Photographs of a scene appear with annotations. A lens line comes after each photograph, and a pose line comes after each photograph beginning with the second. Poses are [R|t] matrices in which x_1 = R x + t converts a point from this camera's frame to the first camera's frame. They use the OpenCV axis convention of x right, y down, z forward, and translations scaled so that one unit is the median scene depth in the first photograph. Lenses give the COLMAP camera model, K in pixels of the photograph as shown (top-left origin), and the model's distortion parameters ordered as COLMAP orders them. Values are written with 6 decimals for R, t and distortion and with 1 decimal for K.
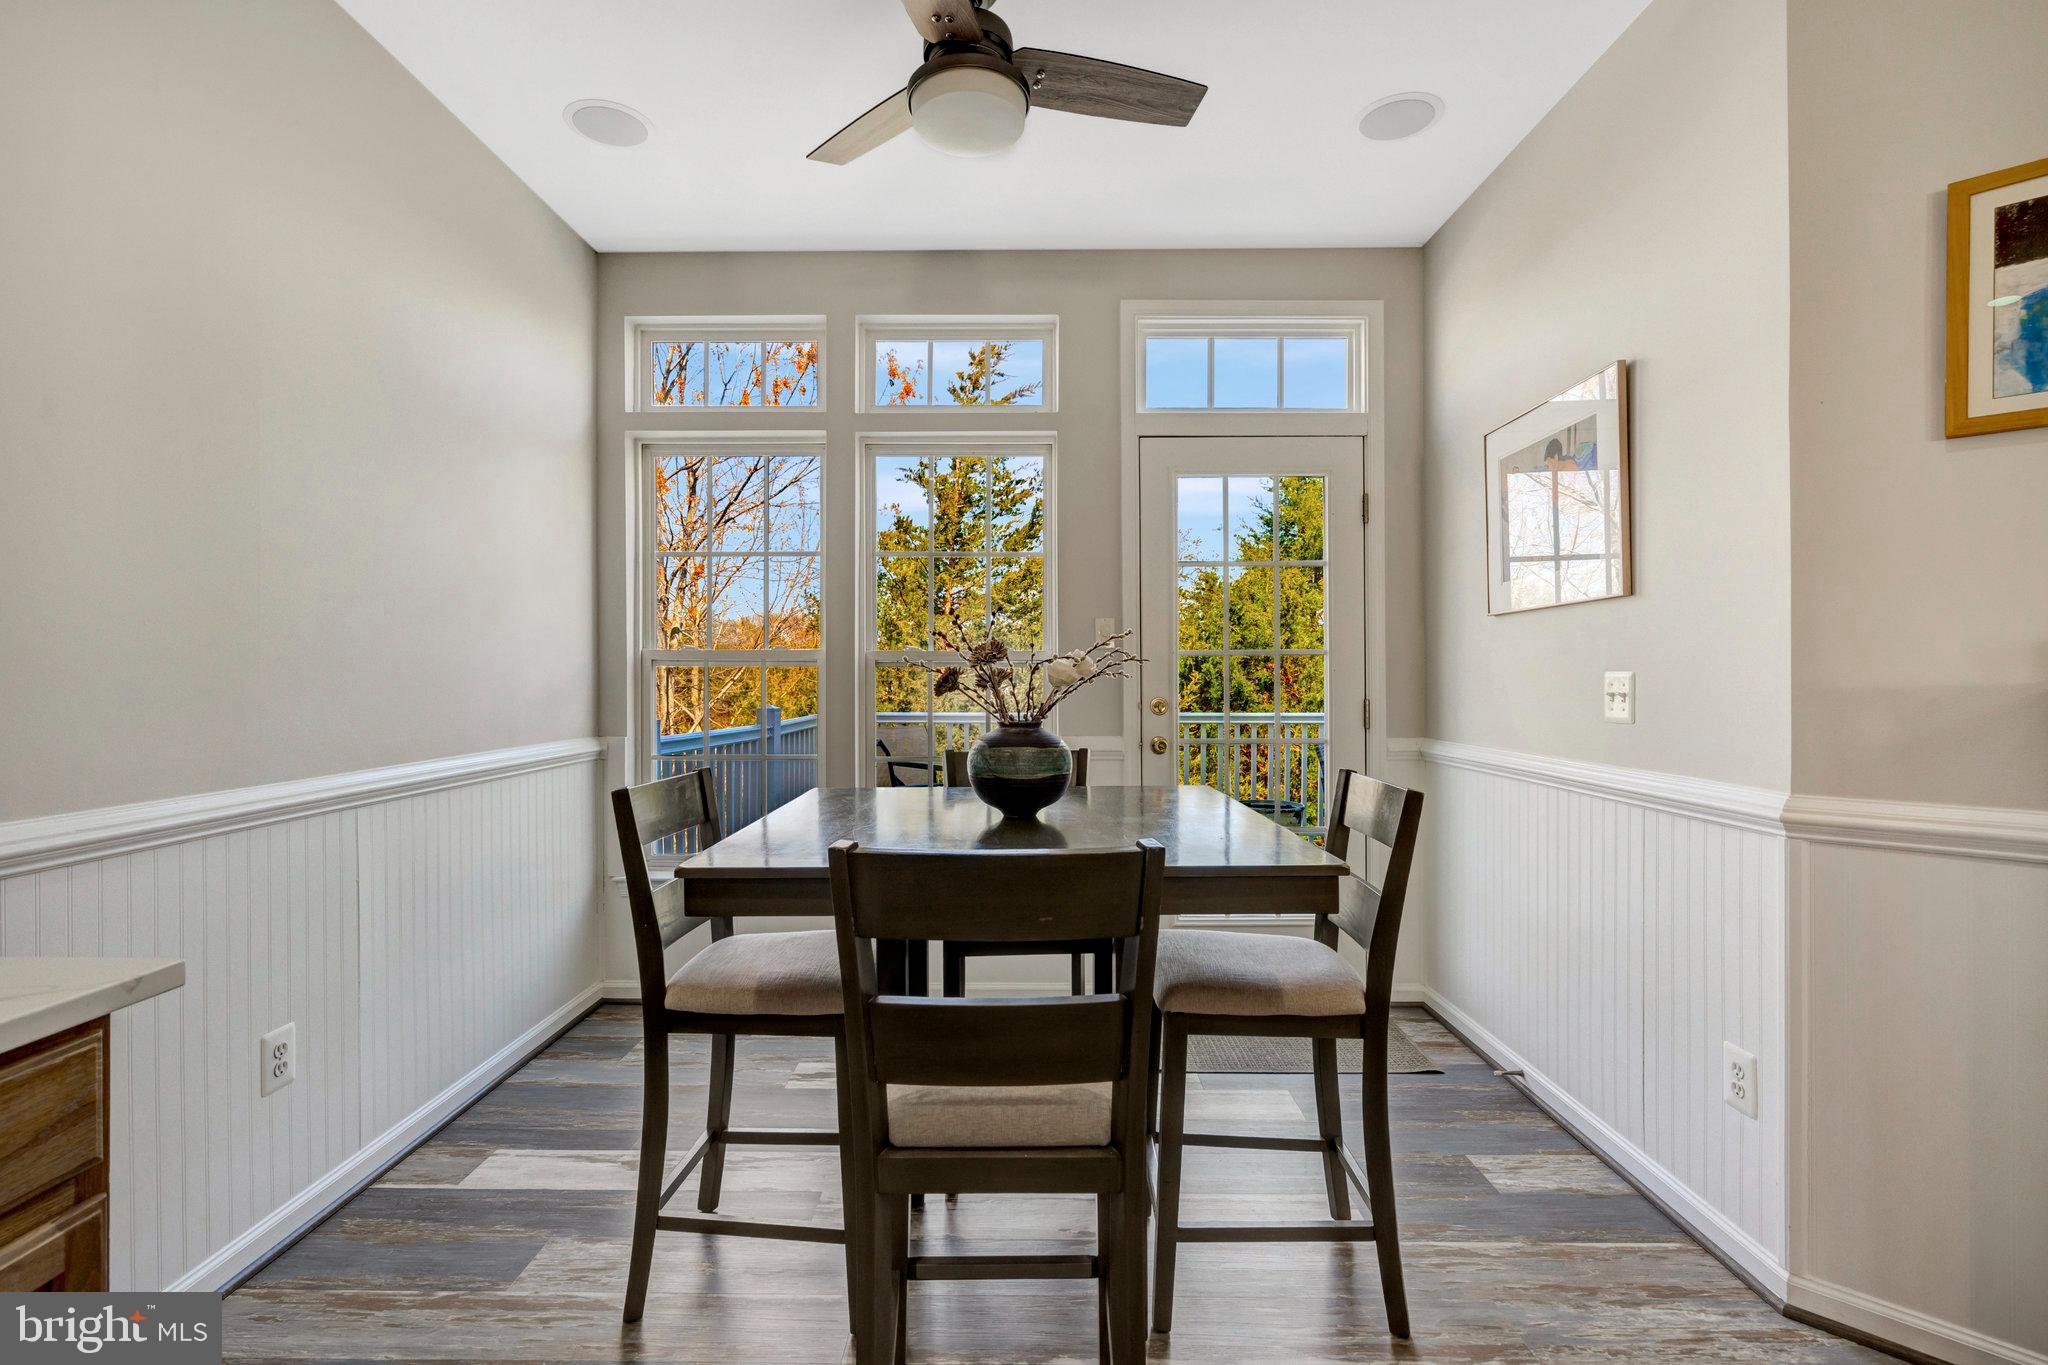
lens RADIAL K [[944.9, 0, 1014.9], [0, 944.9, 677.1], [0, 0, 1]] dist [-0.003863, 0.002380]
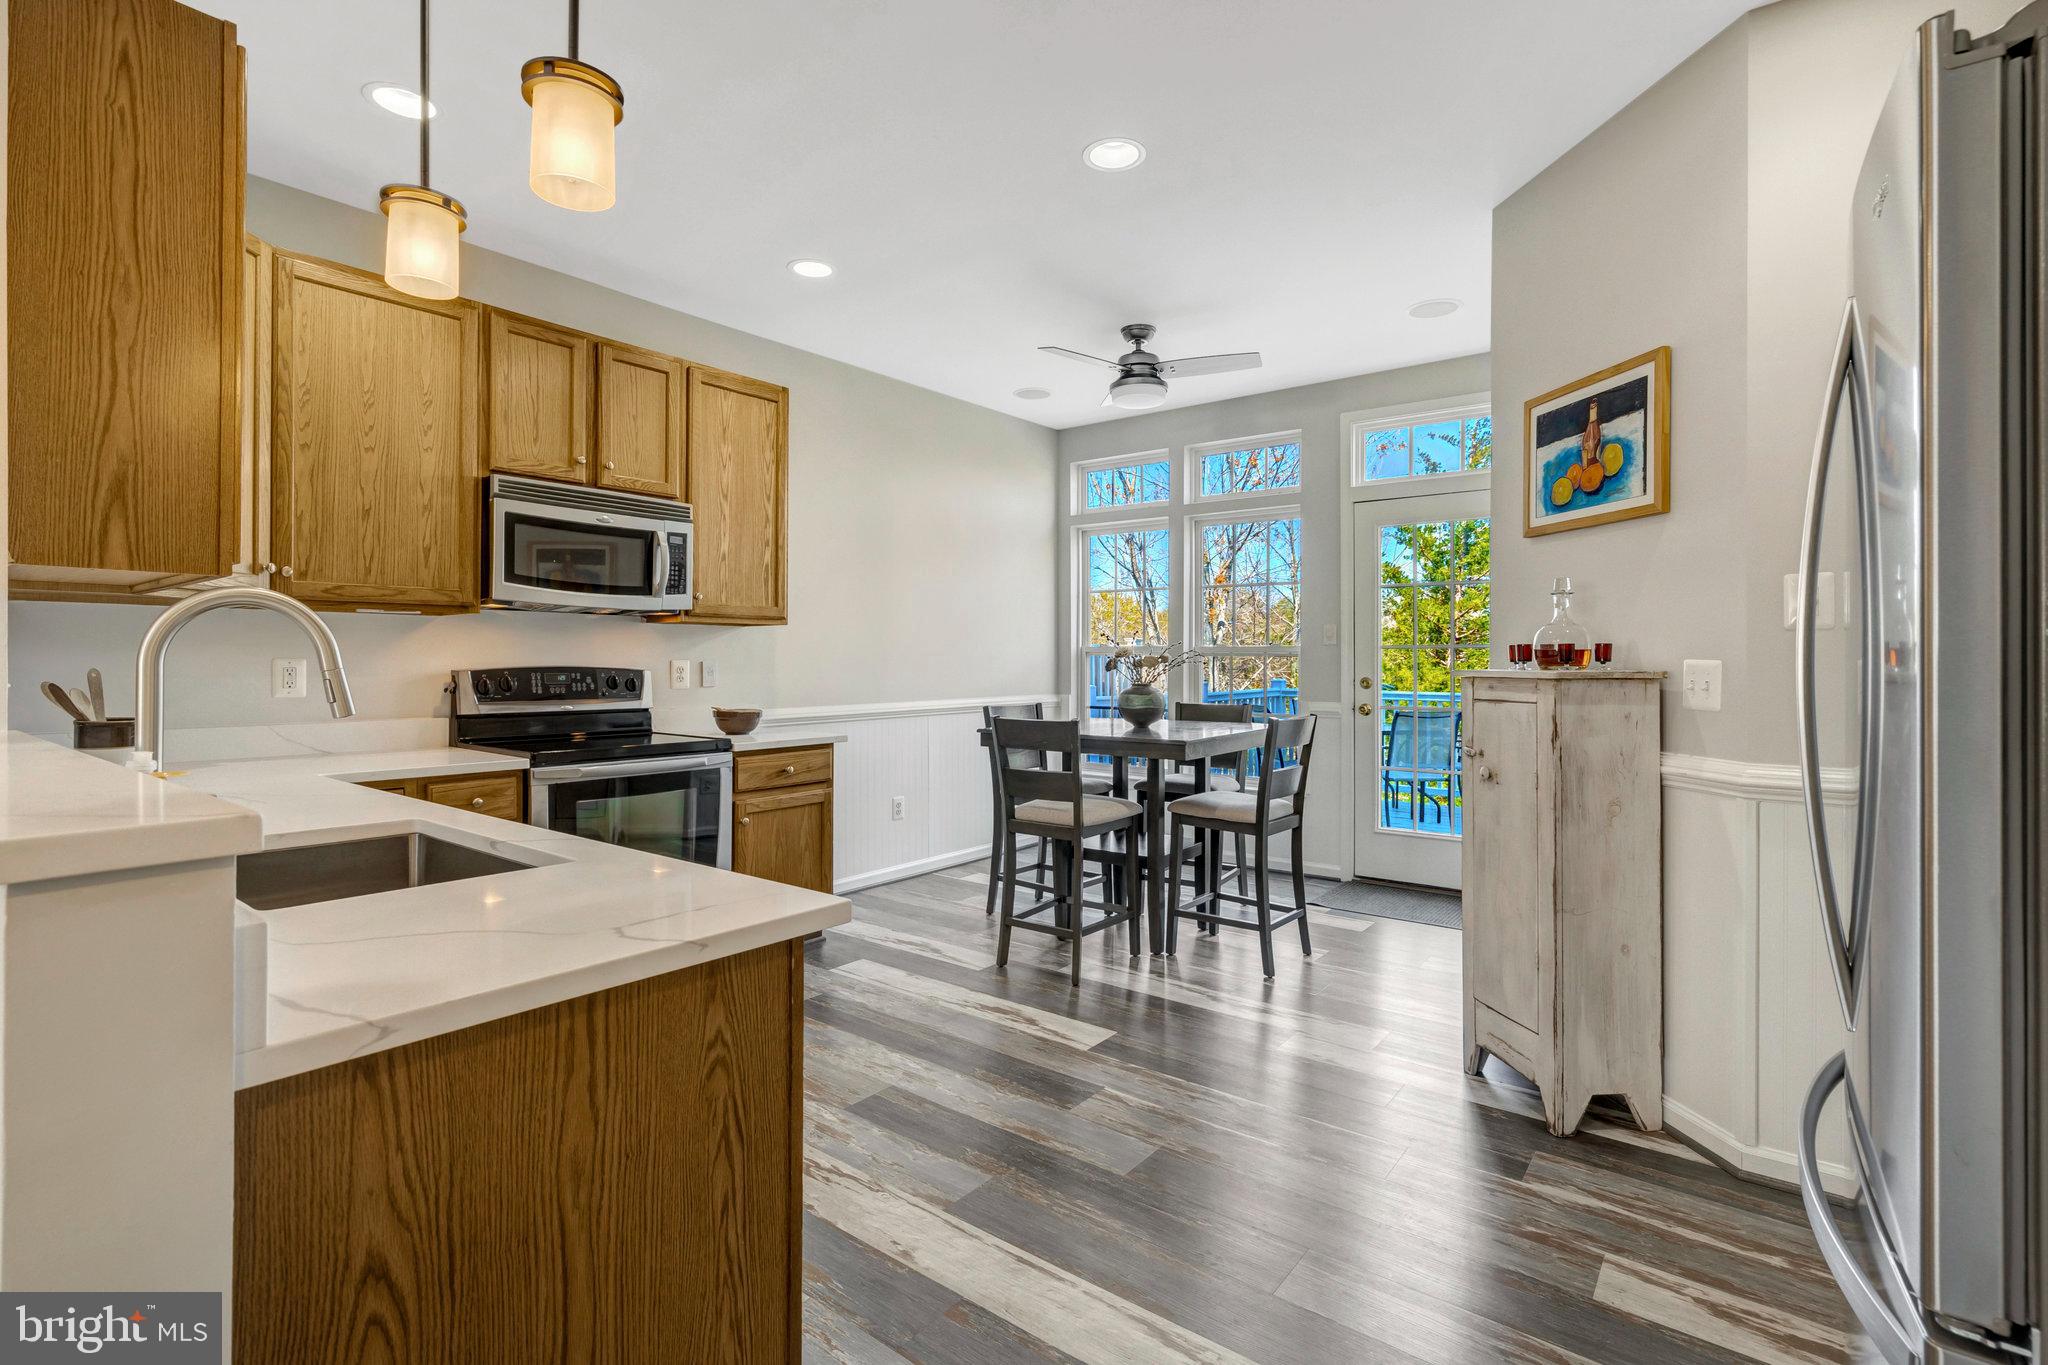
lens RADIAL K [[944.9, 0, 1030.7], [0, 944.9, 651.7], [0, 0, 1]] dist [-0.003863, 0.002380]
pose [[0.801095, -0.001927, -0.598534, 0.987270], [-0.003663, 0.999960, -0.008121, -0.007426], [0.598526, 0.008698, 0.801056, -0.804274]]
